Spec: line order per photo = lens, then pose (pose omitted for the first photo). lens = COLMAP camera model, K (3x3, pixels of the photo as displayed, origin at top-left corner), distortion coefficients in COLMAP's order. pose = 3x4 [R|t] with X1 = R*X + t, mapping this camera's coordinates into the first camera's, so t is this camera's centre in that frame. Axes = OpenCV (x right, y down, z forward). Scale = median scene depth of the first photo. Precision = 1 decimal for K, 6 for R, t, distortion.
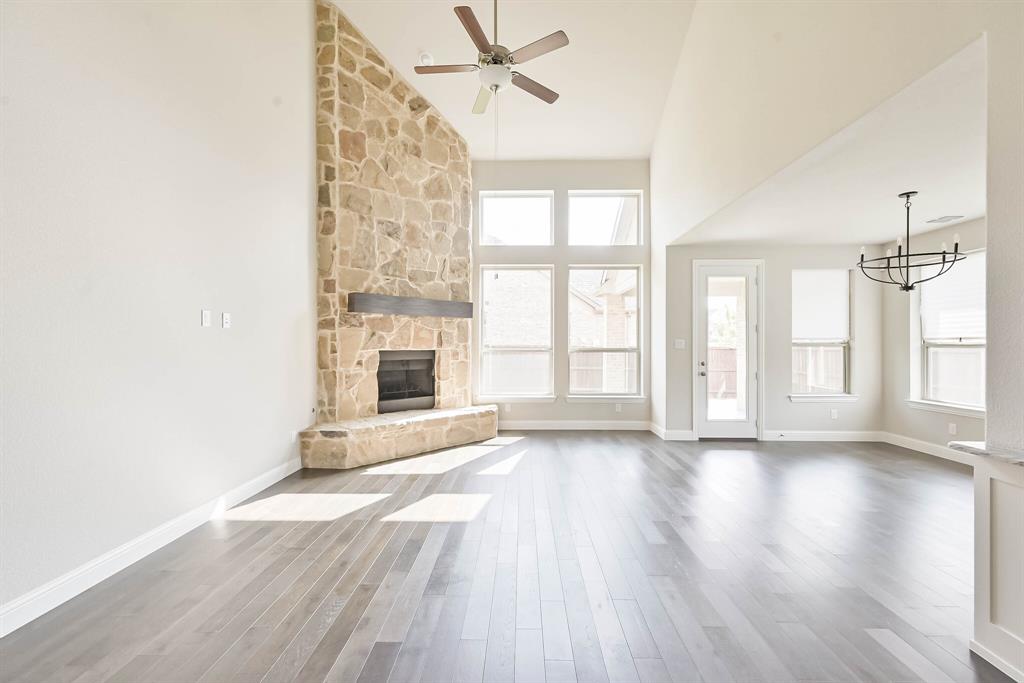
lens RADIAL K [[410.1, 0, 531.7], [0, 410.1, 342.8], [0, 0, 1]] dist [-0.000562, 0.001034]
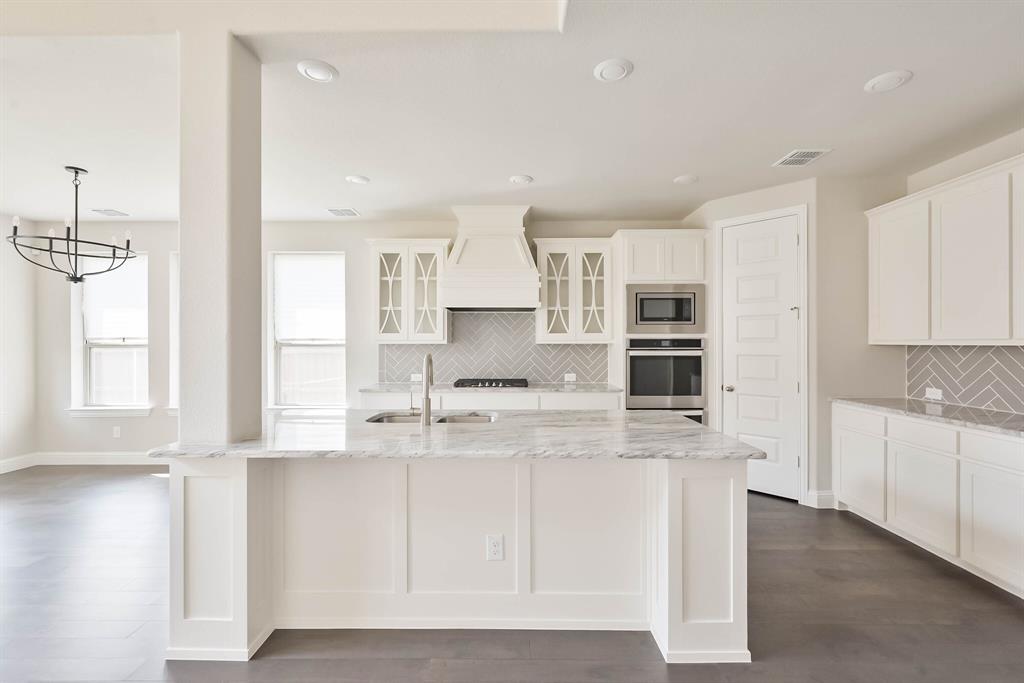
lens RADIAL K [[435.5, 0, 501.9], [0, 435.5, 342.6], [0, 0, 1]] dist [-0.001252, 0.000771]
pose [[0.026502, -0.000932, 0.999648, 0.021506], [0.001339, 0.999999, 0.000896, -0.000271], [-0.999648, 0.001315, 0.026504, 0.061134]]
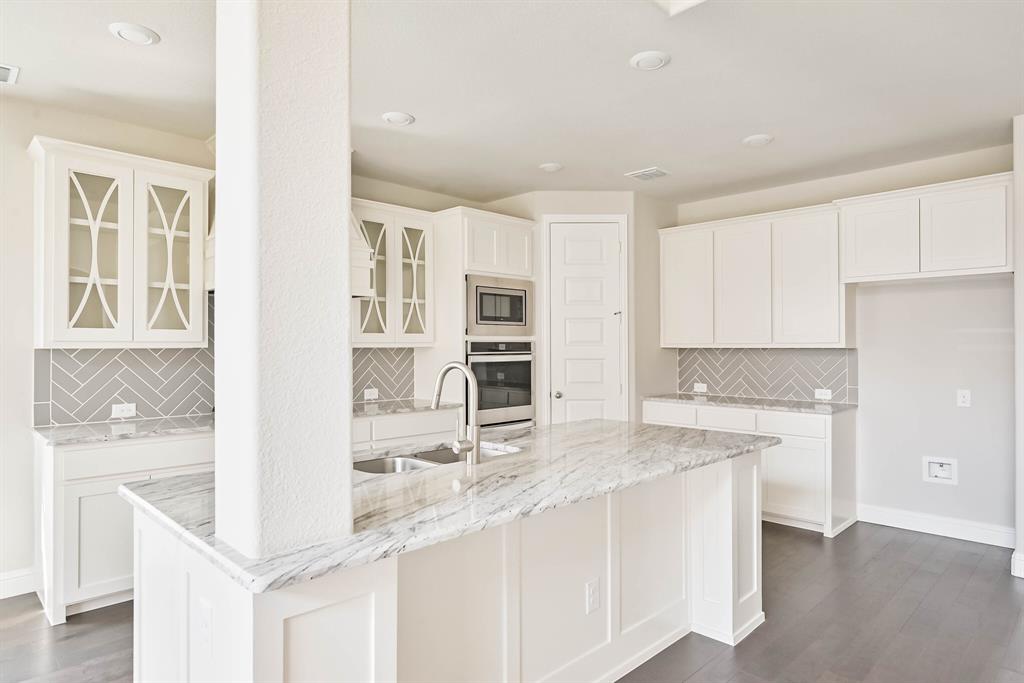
lens RADIAL K [[605.1, 0, 515.2], [0, 605.1, 339.0], [0, 0, 1]] dist [-0.009928, -0.002634]
pose [[-0.699991, 0.006611, 0.714121, 0.135461], [0.000079, 0.999958, -0.009179, -0.001551], [-0.714151, -0.006369, -0.699962, 0.444537]]
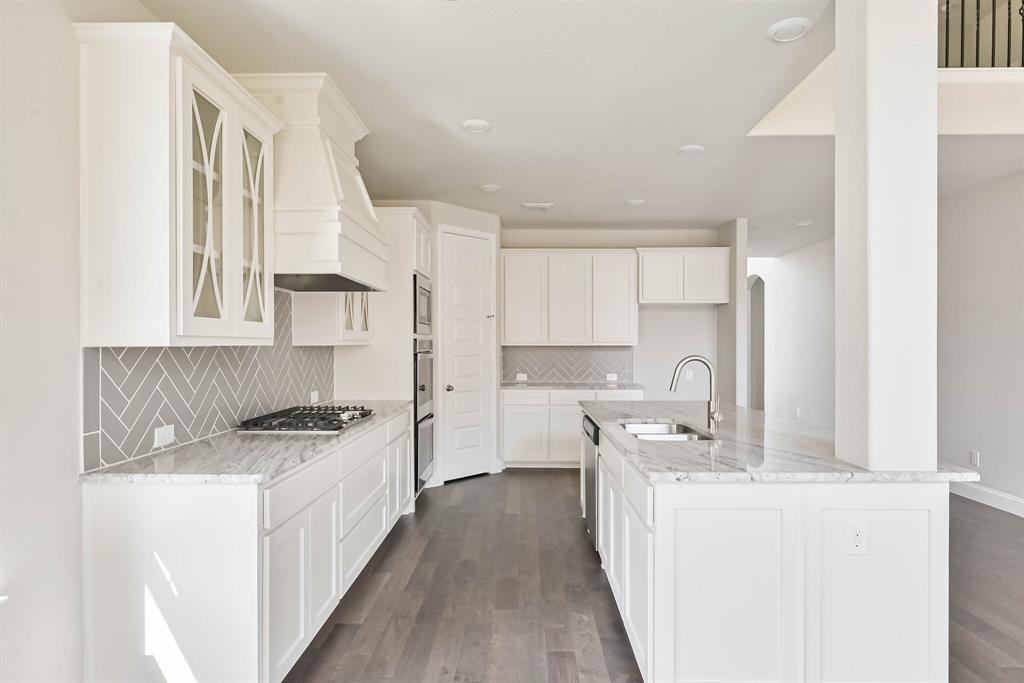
lens RADIAL K [[566.5, 0, 520.5], [0, 566.5, 347.5], [0, 0, 1]] dist [0.006656, -0.000323]
pose [[-0.999969, -0.001148, 0.007827, 0.675467], [-0.001099, 0.999980, 0.006192, 0.000383], [-0.007834, 0.006183, -0.999950, 0.745874]]
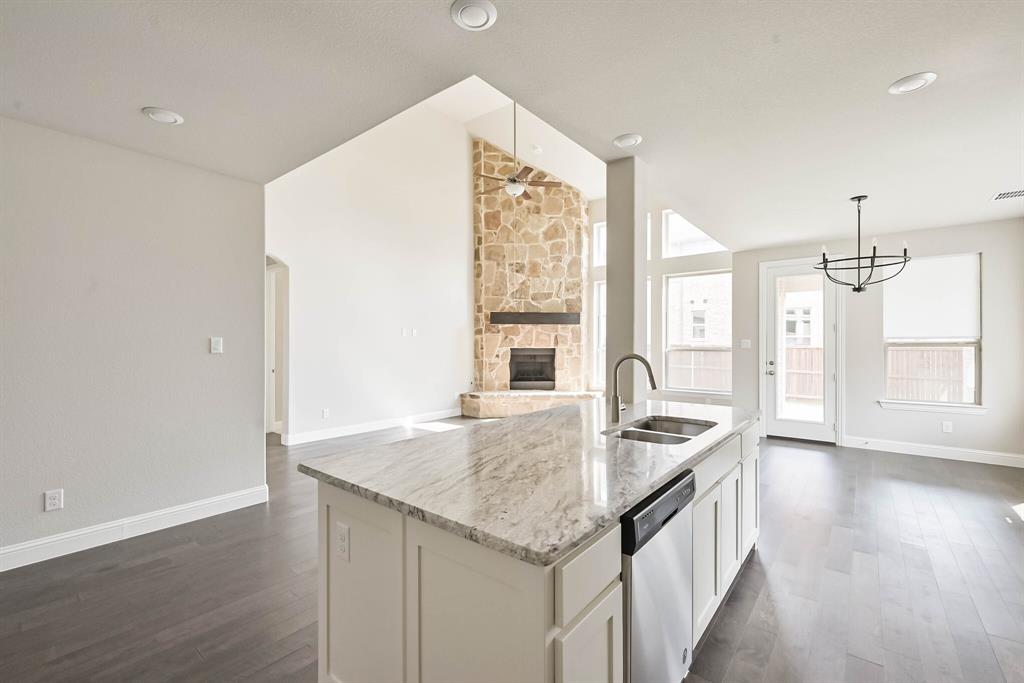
lens RADIAL K [[435.5, 0, 519.8], [0, 435.5, 344.0], [0, 0, 1]] dist [-0.001252, 0.000771]
pose [[0.795130, -0.000067, -0.606439, 0.638530], [0.001139, 0.999998, 0.001383, 0.001143], [0.606438, -0.001790, 0.795129, -0.272160]]
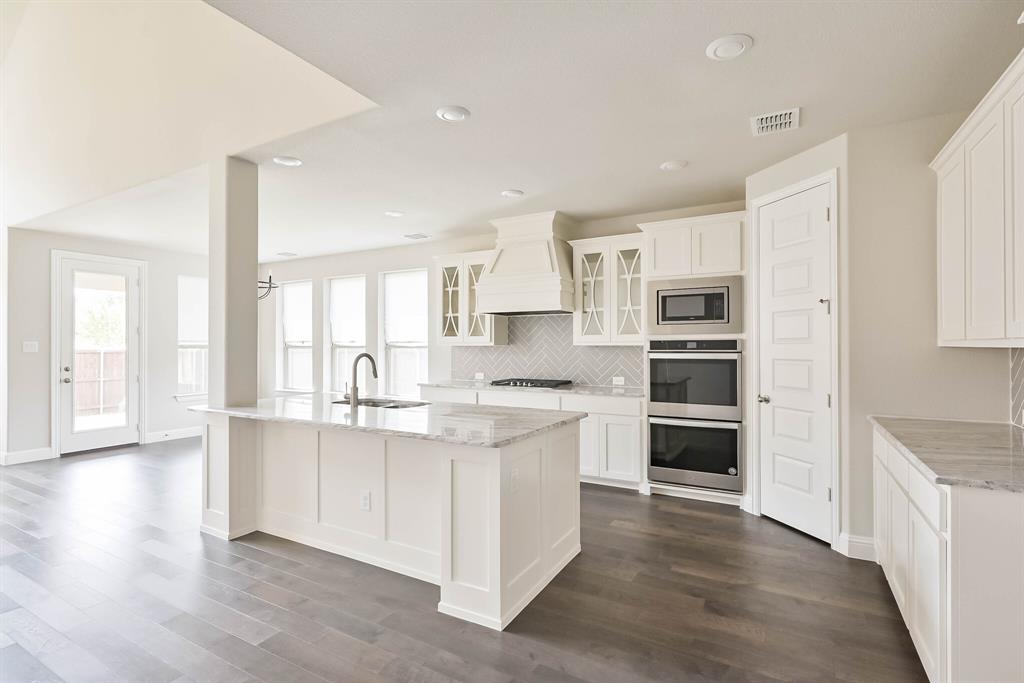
lens RADIAL K [[463.1, 0, 497.9], [0, 463.1, 341.5], [0, 0, 1]] dist [-0.005152, 0.000752]
pose [[0.494049, 0.004636, 0.869421, 0.014624], [0.002494, 0.999974, -0.006749, 0.000770], [-0.869430, 0.005503, 0.494025, -0.325009]]
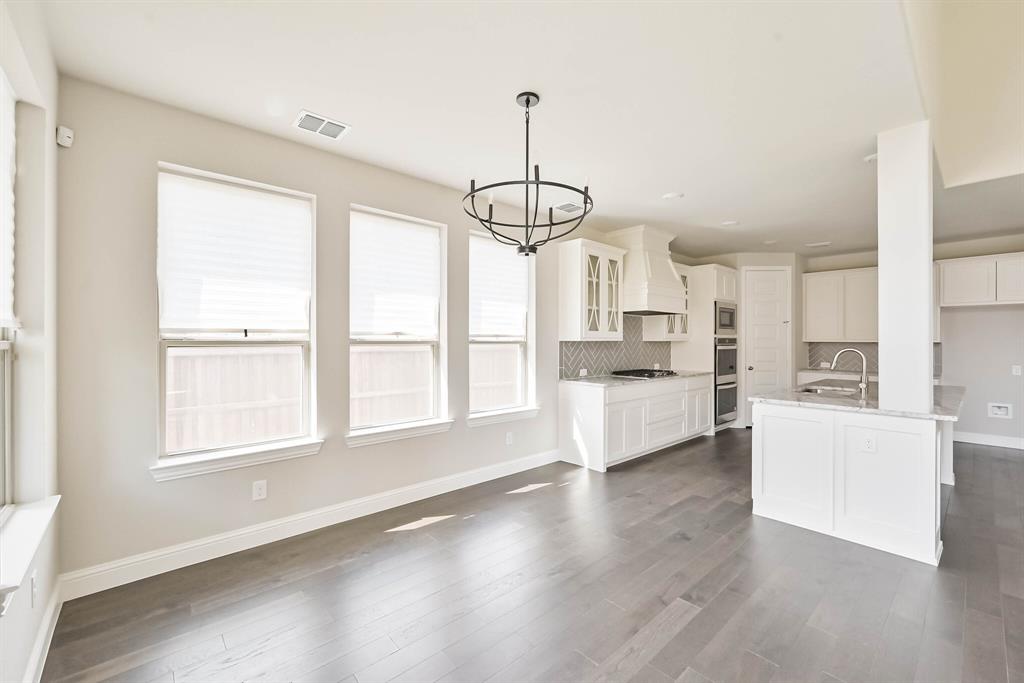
lens RADIAL K [[435.5, 0, 507.3], [0, 435.5, 338.0], [0, 0, 1]] dist [-0.001252, 0.000771]
pose [[-0.667605, -0.001555, 0.744514, 0.332789], [-0.004379, 0.999989, -0.001838, -0.001276], [-0.744503, -0.004488, -0.667604, 1.093111]]
